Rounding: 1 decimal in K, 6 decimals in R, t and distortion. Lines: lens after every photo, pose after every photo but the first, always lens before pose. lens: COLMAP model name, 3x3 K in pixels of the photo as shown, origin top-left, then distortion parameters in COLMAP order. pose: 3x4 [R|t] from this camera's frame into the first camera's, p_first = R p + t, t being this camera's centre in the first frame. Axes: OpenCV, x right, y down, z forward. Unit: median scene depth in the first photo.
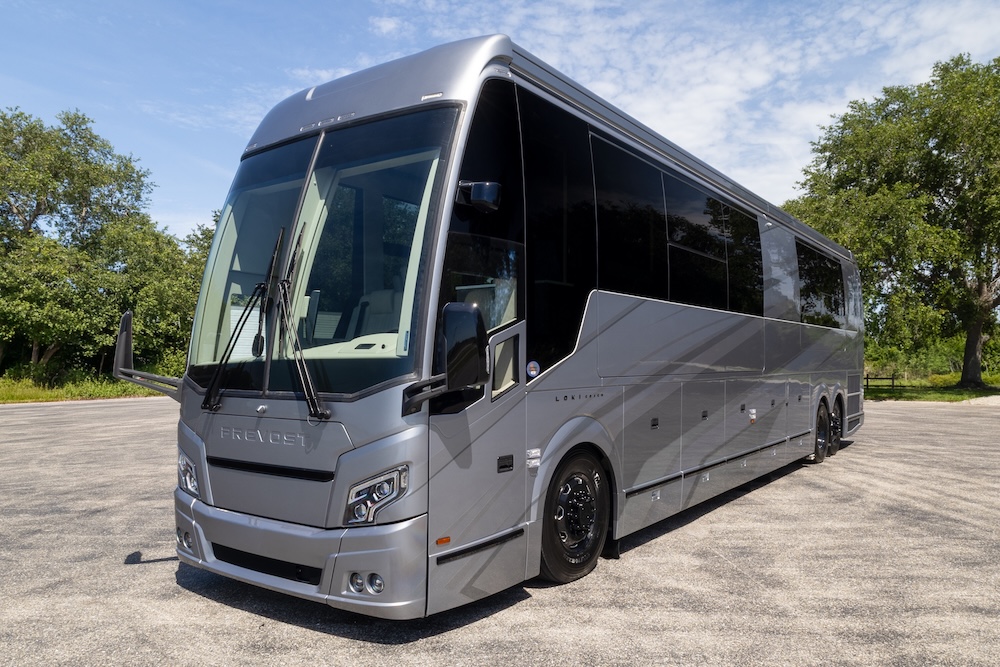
lens RADIAL K [[719.8, 0, 511.4], [0, 719.8, 405.9], [0, 0, 1]] dist [0.023452, -0.011075]
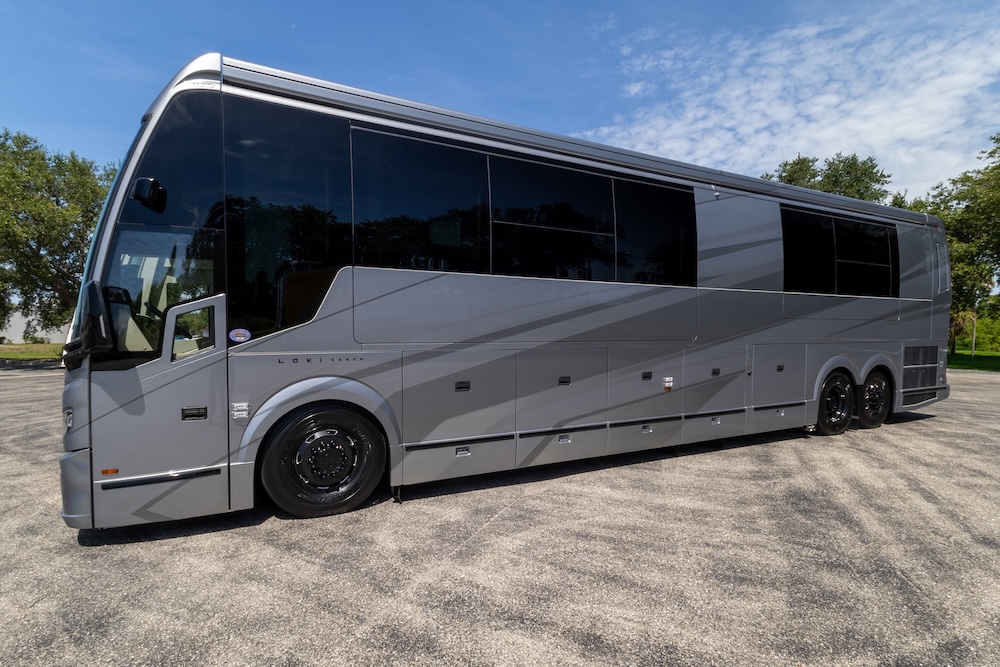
lens RADIAL K [[491.8, 0, 478.0], [0, 491.8, 375.4], [0, 0, 1]] dist [0.024326, -0.008454]
pose [[0.888715, 0.040854, -0.456636, 0.743357], [-0.029066, 0.999039, 0.032812, -0.024015], [0.457537, -0.015888, 0.889048, 0.449899]]
